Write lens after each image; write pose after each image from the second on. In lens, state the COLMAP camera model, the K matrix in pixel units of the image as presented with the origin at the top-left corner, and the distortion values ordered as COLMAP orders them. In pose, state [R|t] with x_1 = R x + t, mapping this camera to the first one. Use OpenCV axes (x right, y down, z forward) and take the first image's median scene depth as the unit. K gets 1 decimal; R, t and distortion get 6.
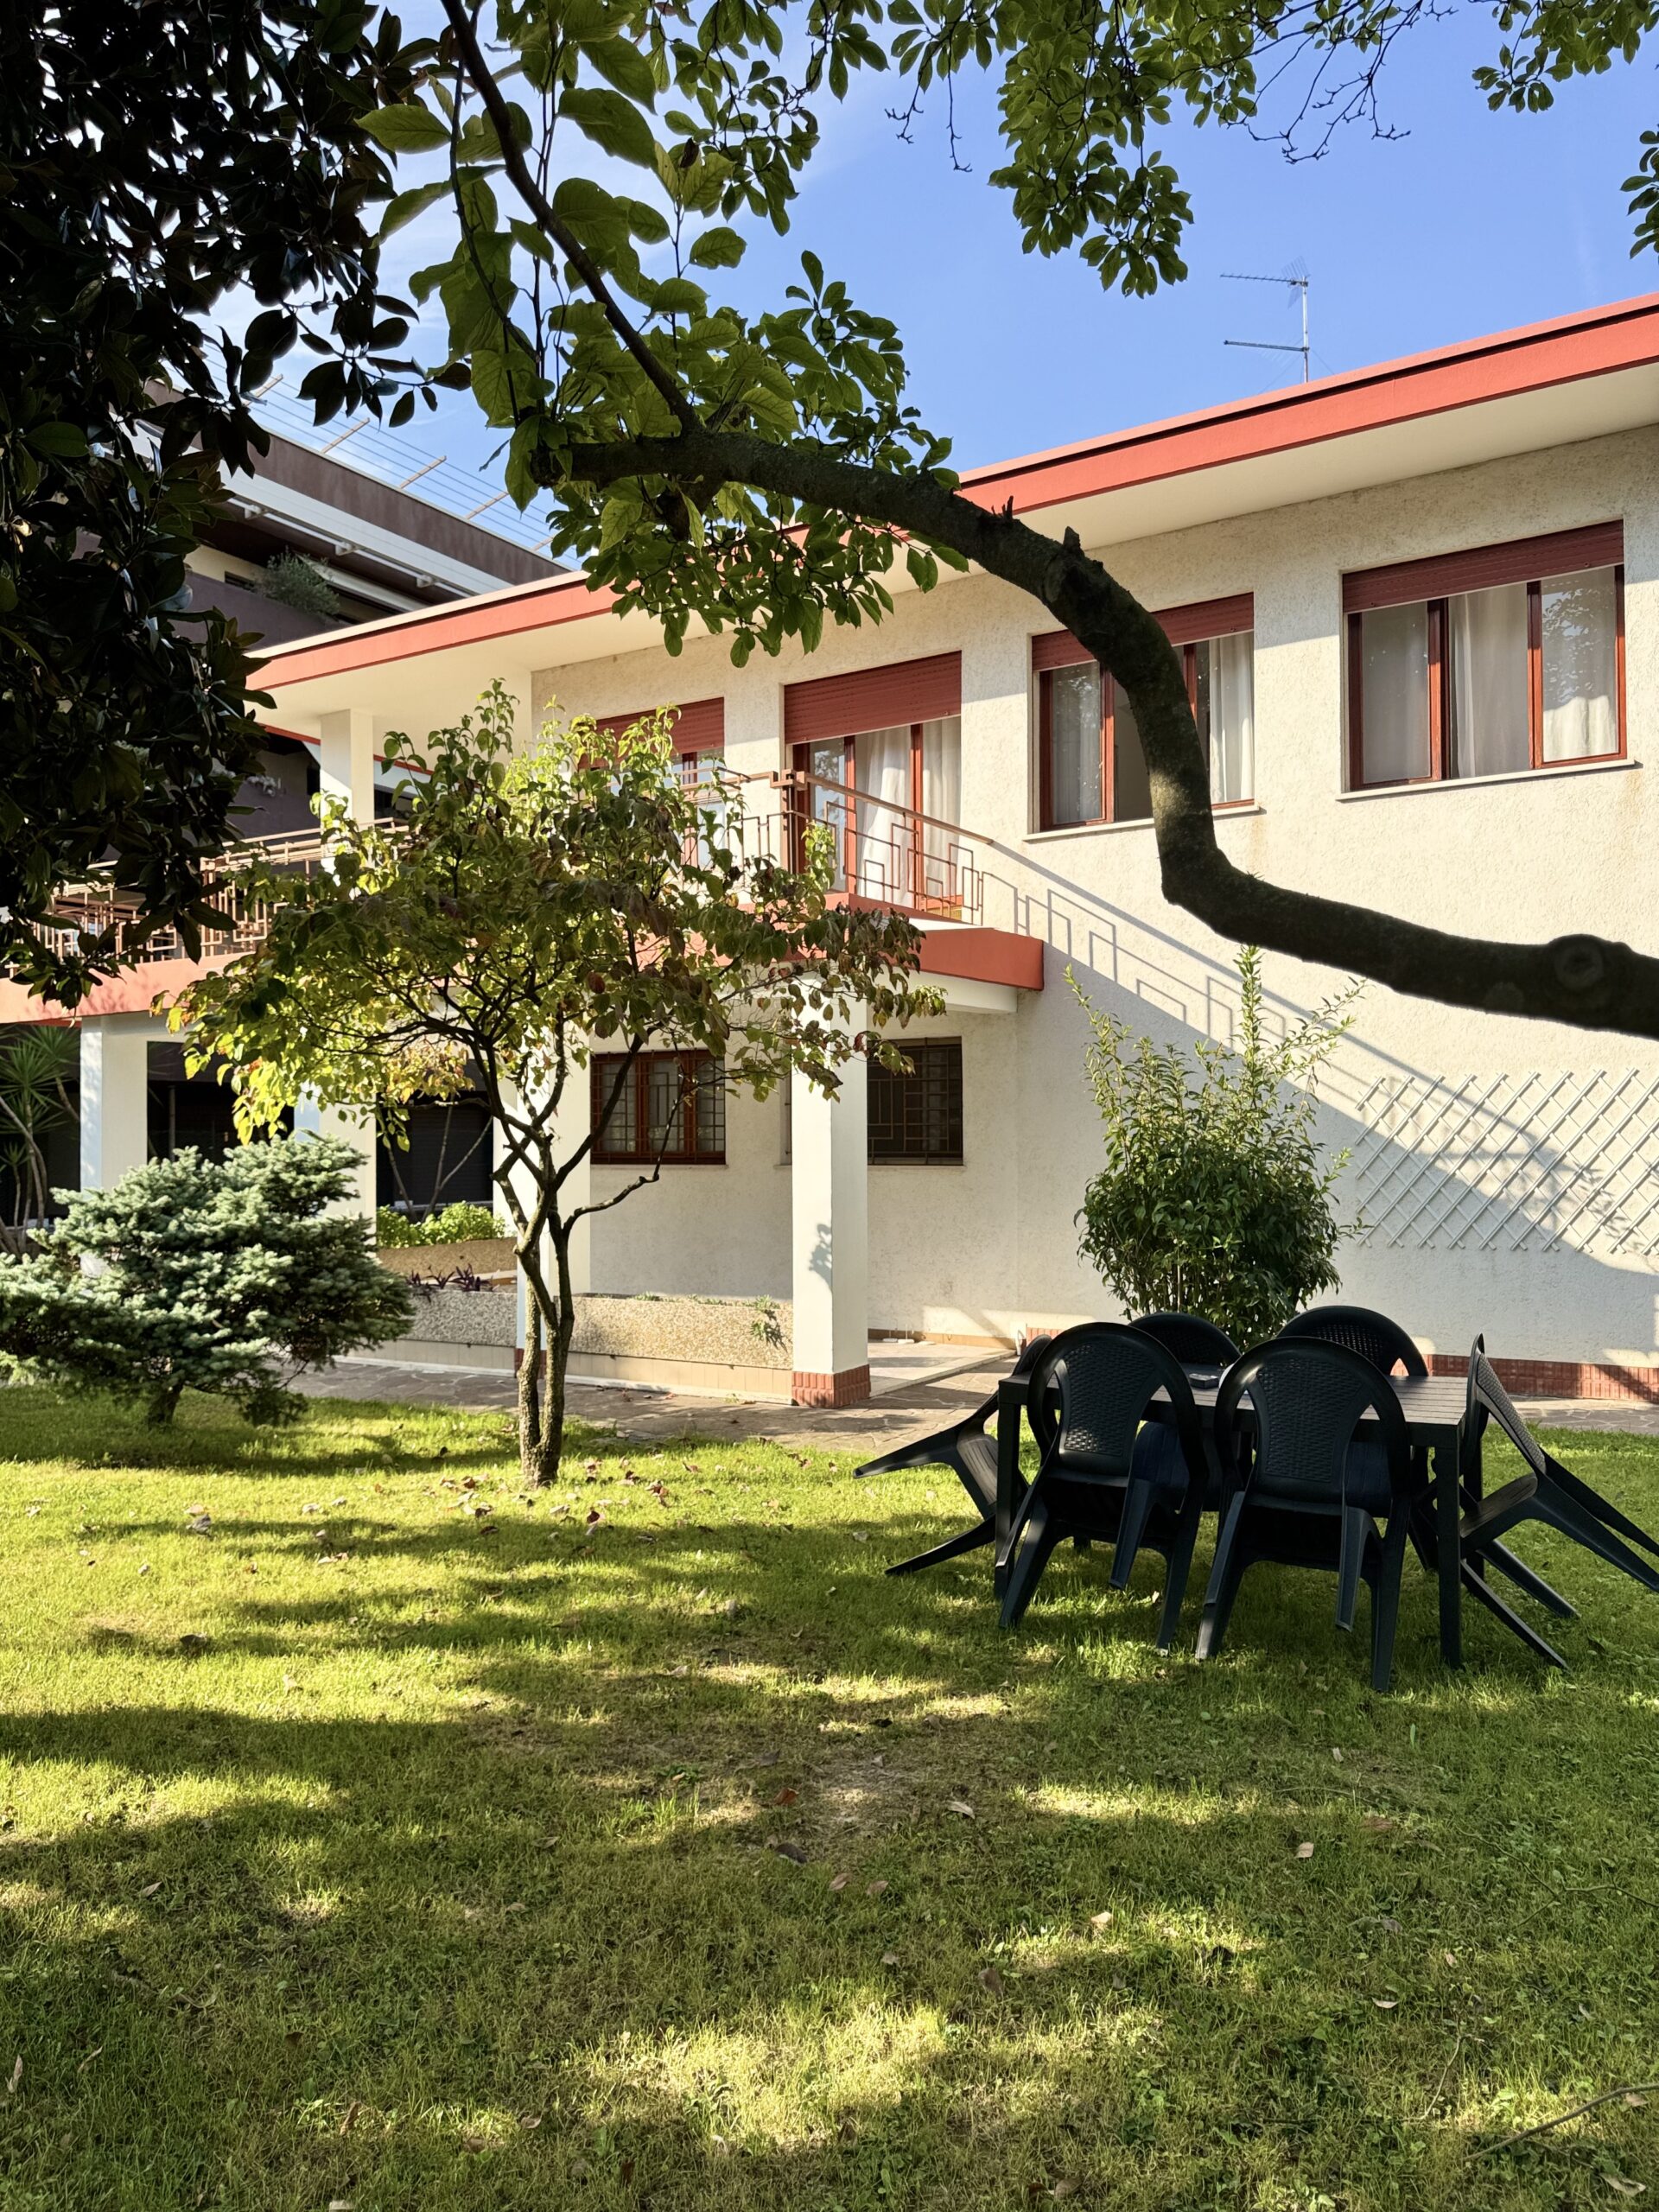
lens RADIAL K [[1569.9, 0, 829.5], [0, 1569.9, 1106.0], [0, 0, 1]] dist [0.152227, -0.162598]
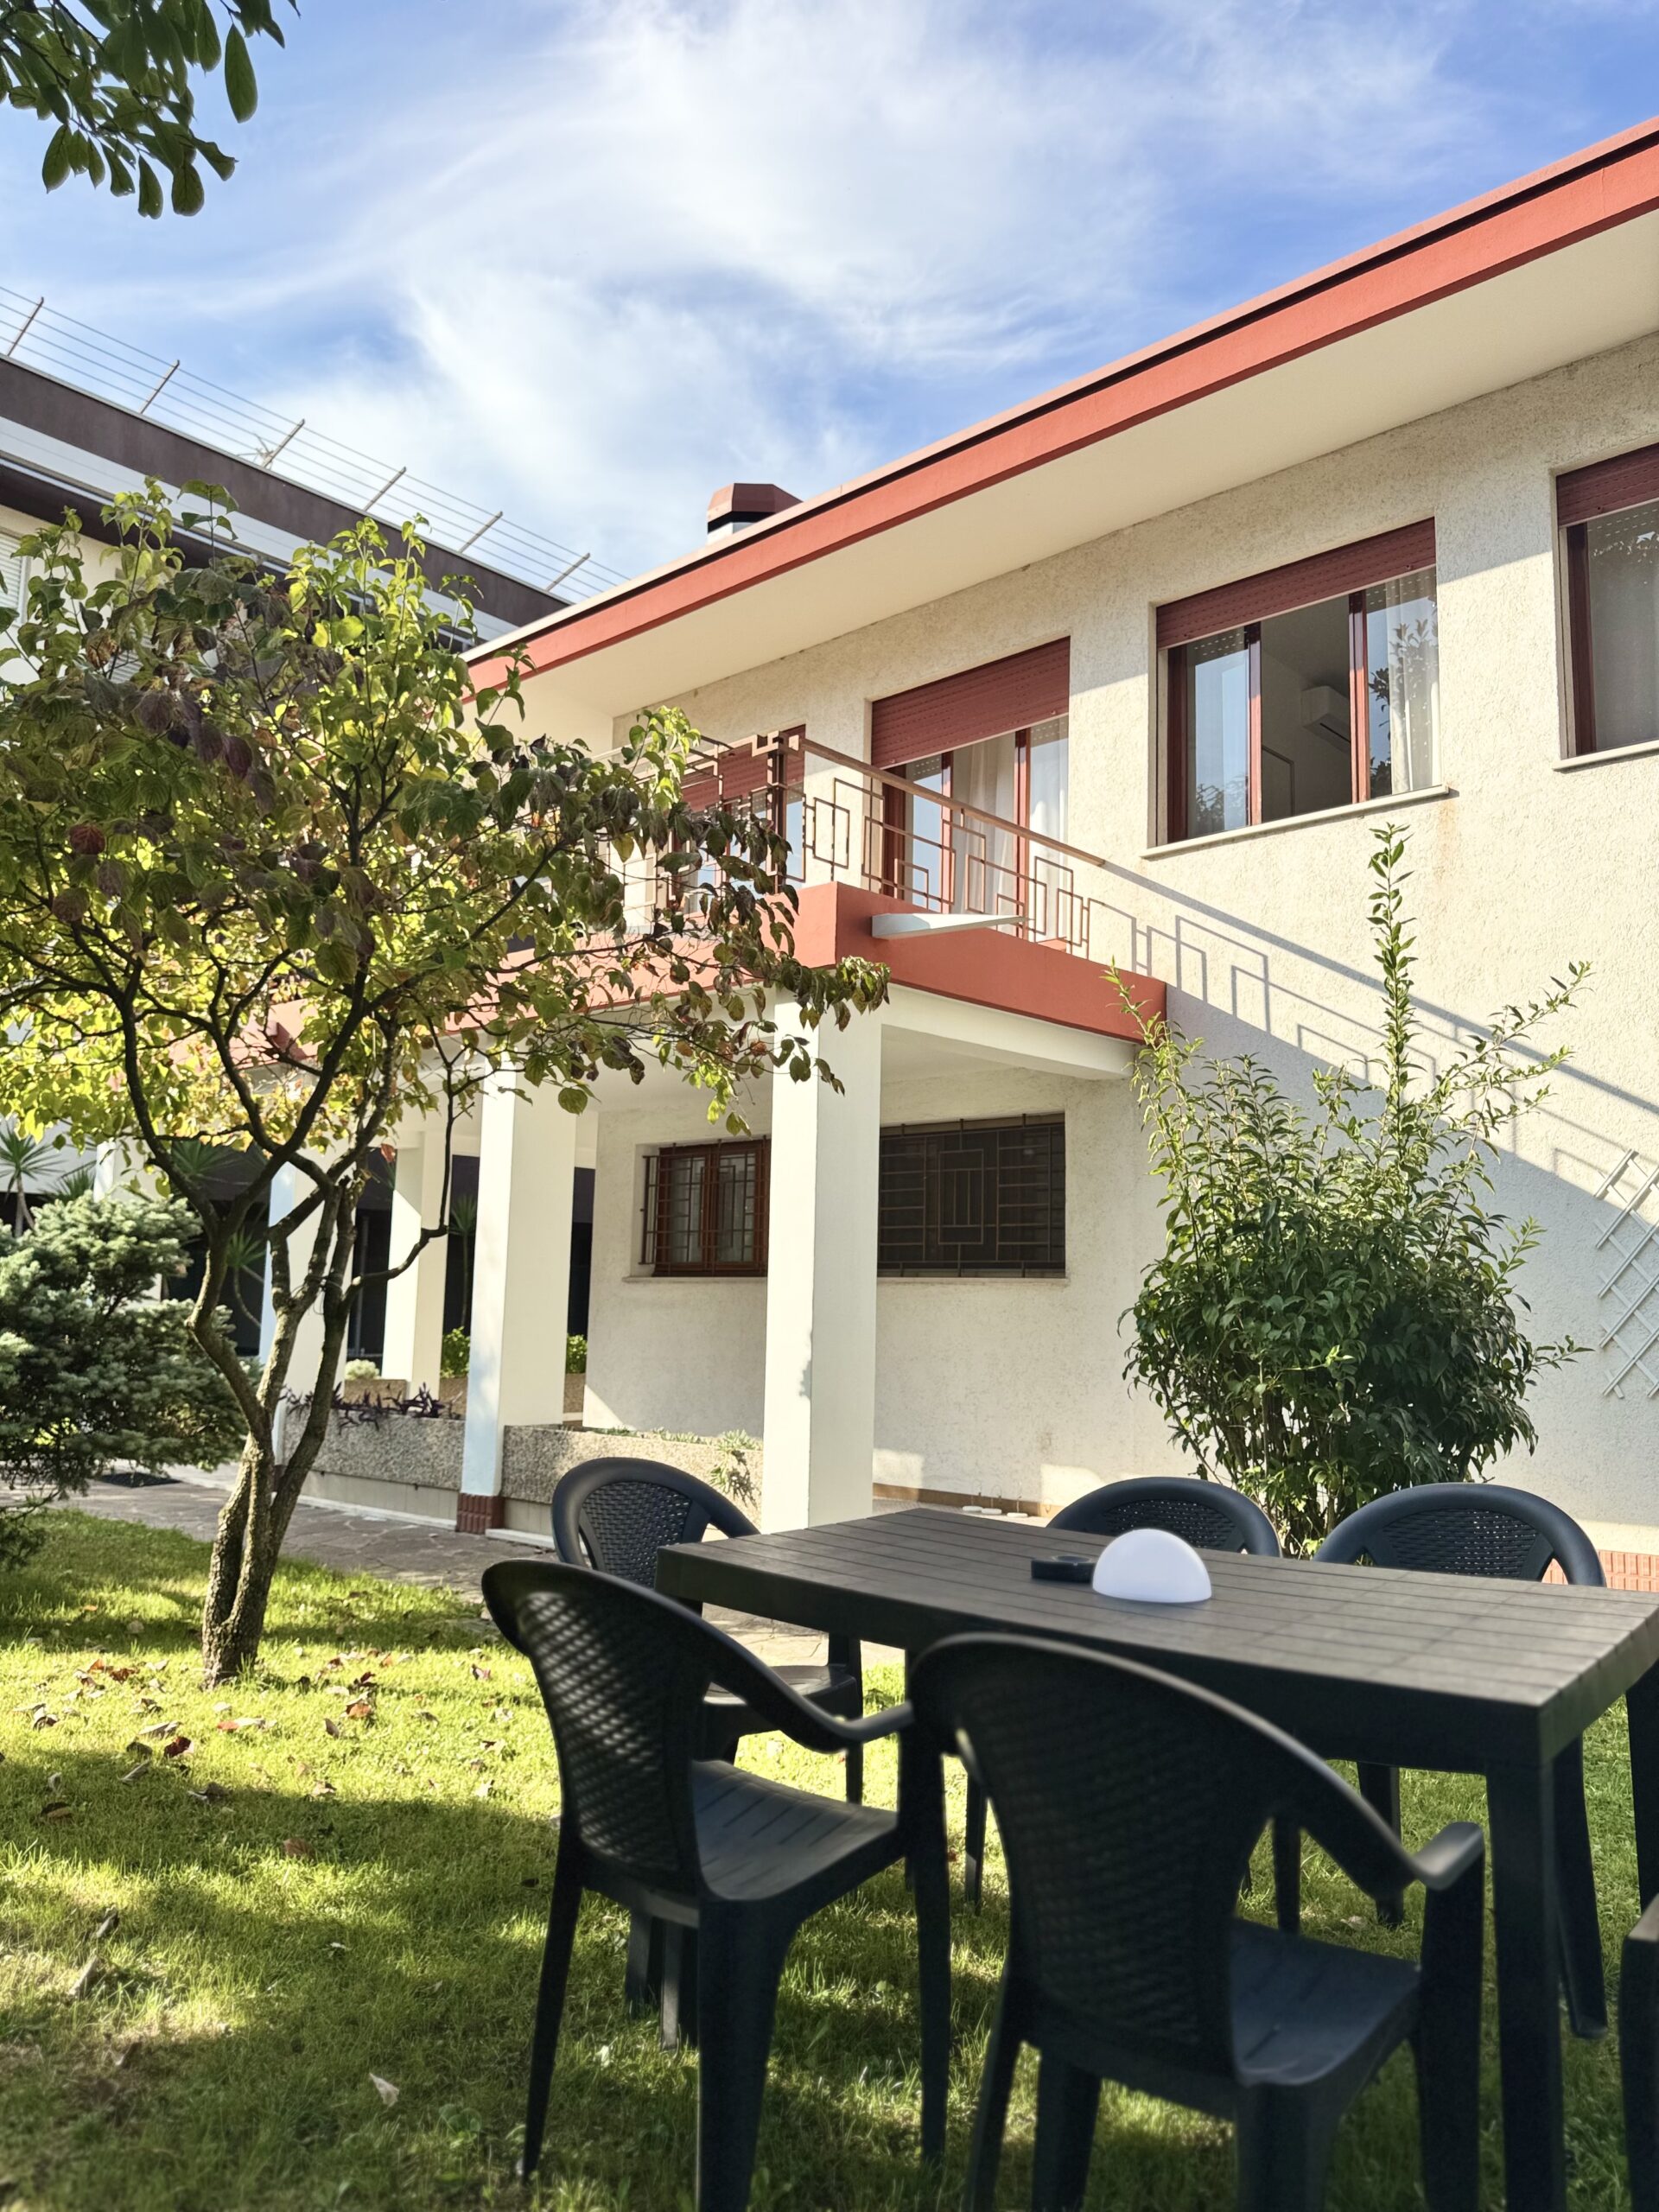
lens RADIAL K [[1574.0, 0, 829.5], [0, 1574.0, 1106.0], [0, 0, 1]] dist [0.043286, 0.000087]
pose [[0.982215, 0.002321, -0.187746, 0.129999], [-0.022281, 0.994299, -0.104270, 0.041948], [0.186434, 0.106599, 0.976667, 0.251800]]
